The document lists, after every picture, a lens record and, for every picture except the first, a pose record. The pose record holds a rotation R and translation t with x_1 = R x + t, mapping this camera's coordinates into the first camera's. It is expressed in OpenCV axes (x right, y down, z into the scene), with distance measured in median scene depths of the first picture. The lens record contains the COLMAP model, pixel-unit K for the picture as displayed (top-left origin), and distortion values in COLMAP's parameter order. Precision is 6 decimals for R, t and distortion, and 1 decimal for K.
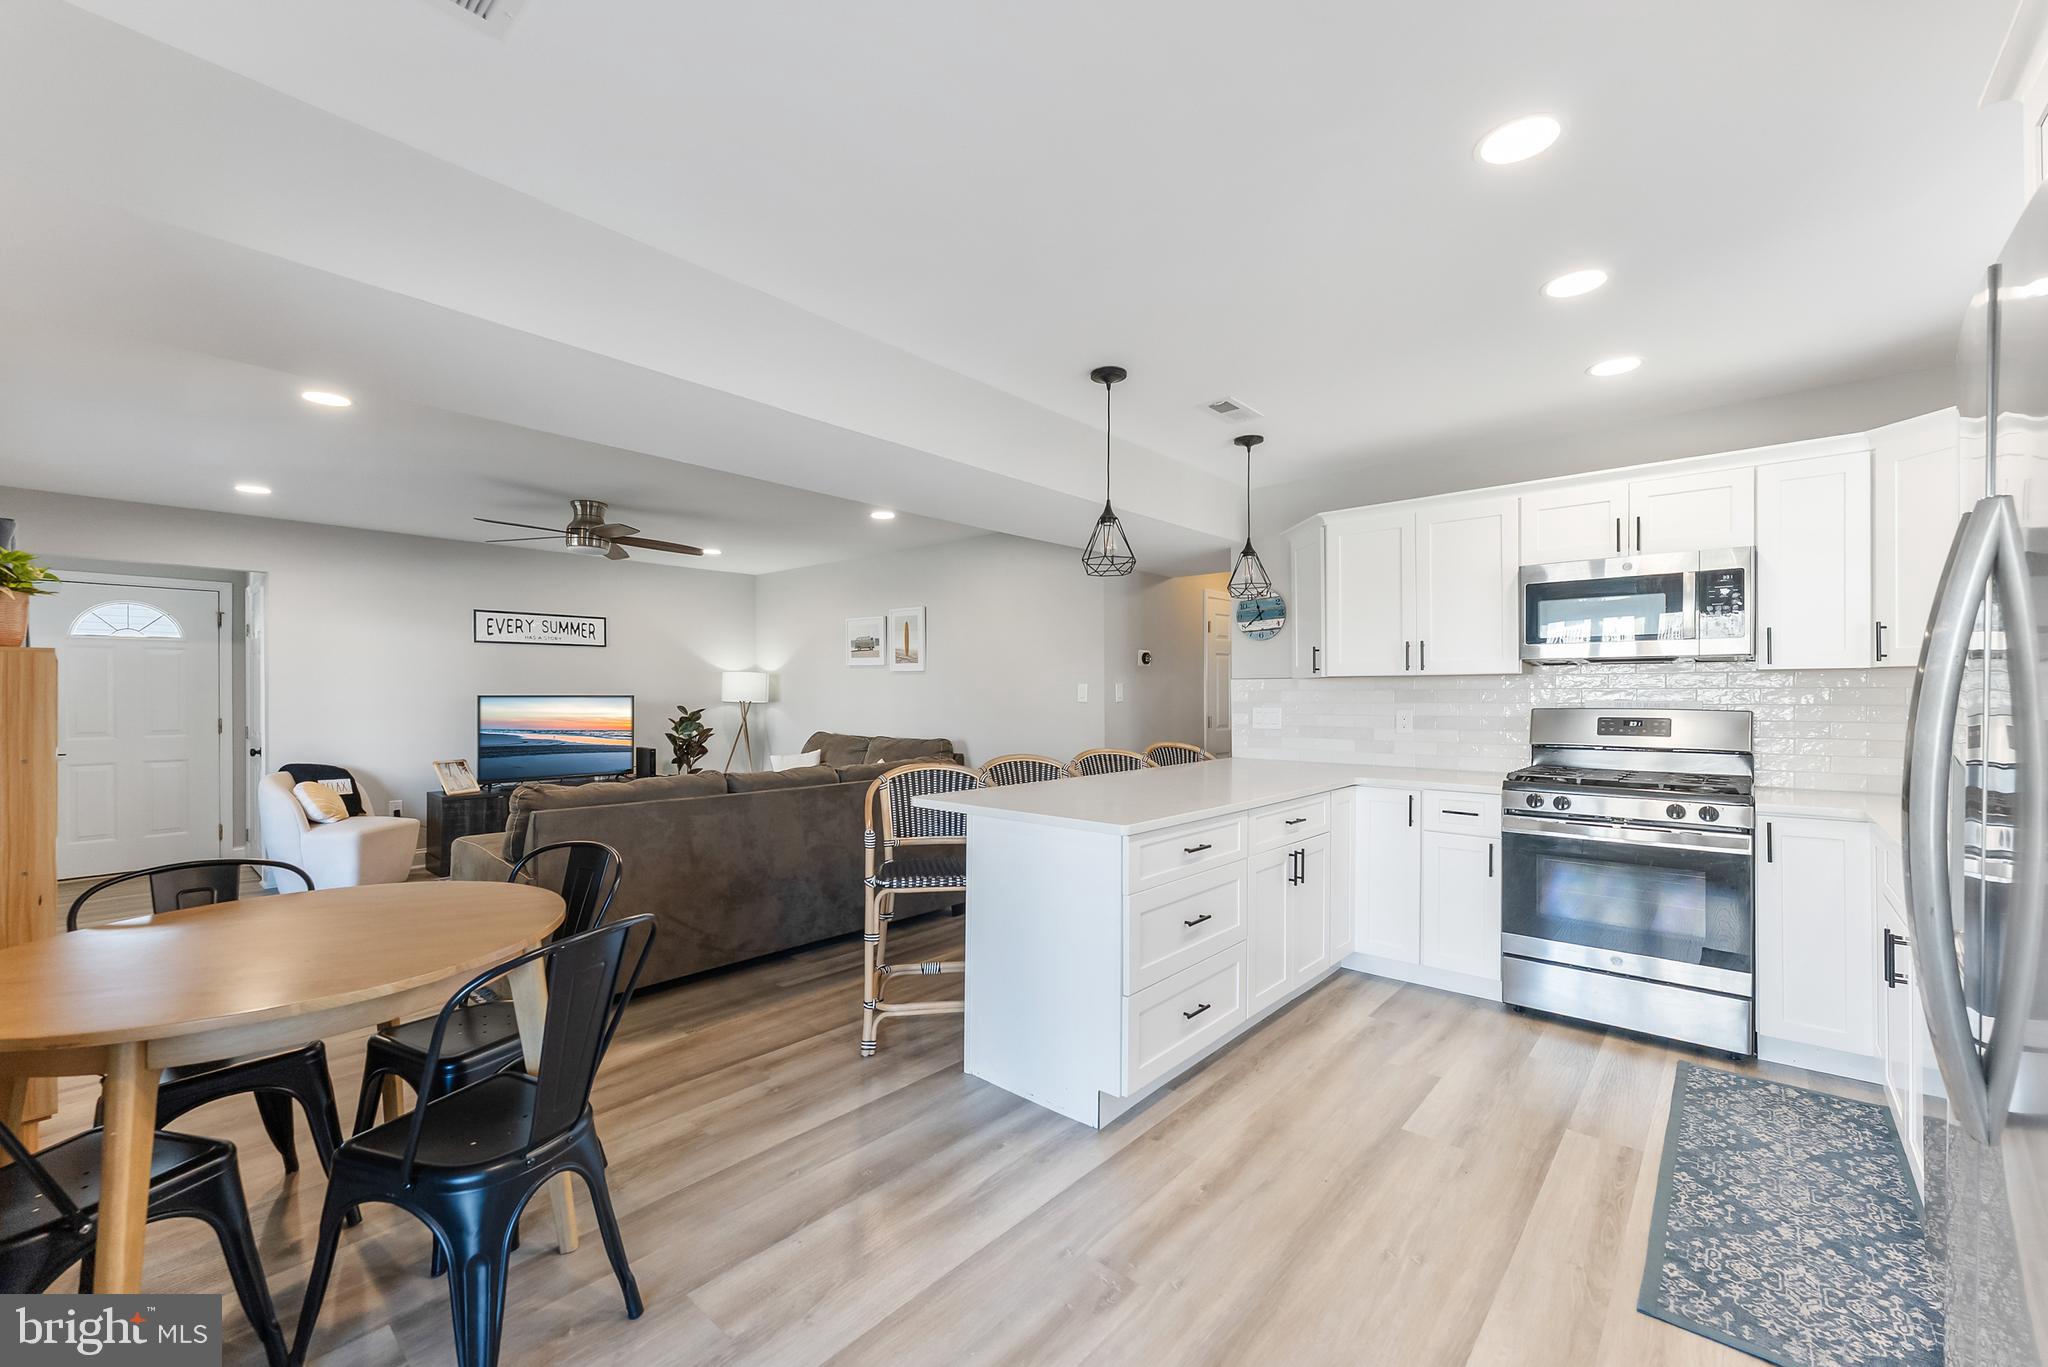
lens RADIAL K [[840.4, 0, 1011.5], [0, 840.4, 693.9], [0, 0, 1]] dist [-0.001944, -0.000025]
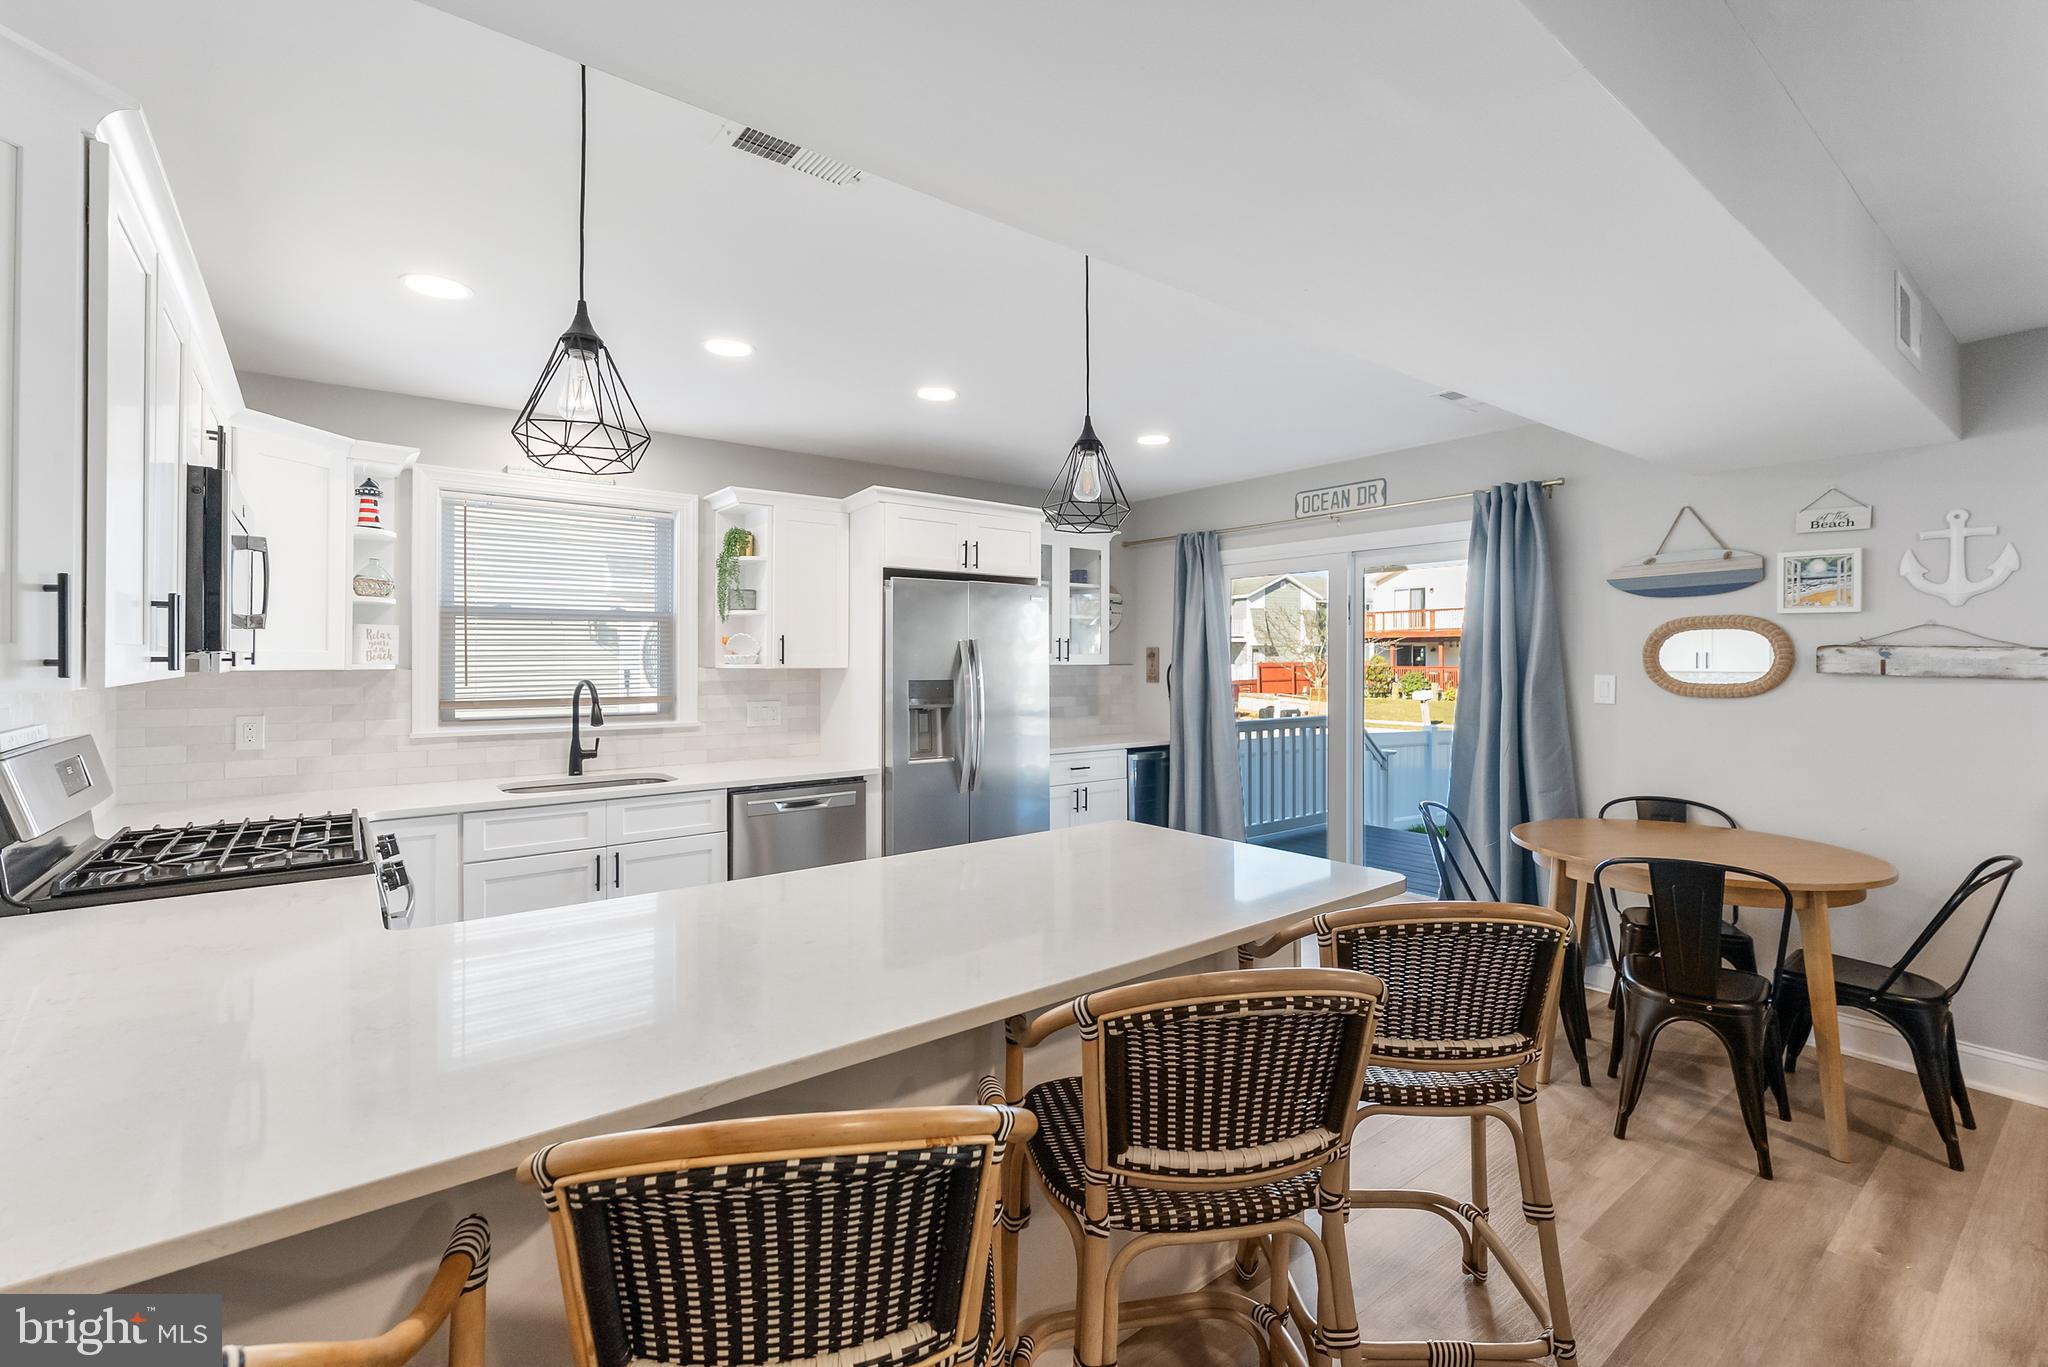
lens RADIAL K [[886.0, 0, 1017.3], [0, 886.0, 651.2], [0, 0, 1]] dist [0.012375, -0.000033]
pose [[-0.980105, 0.003362, 0.198450, 0.030468], [0.001577, 0.999957, -0.009150, -0.038670], [-0.198473, -0.008654, -0.980068, 1.563523]]
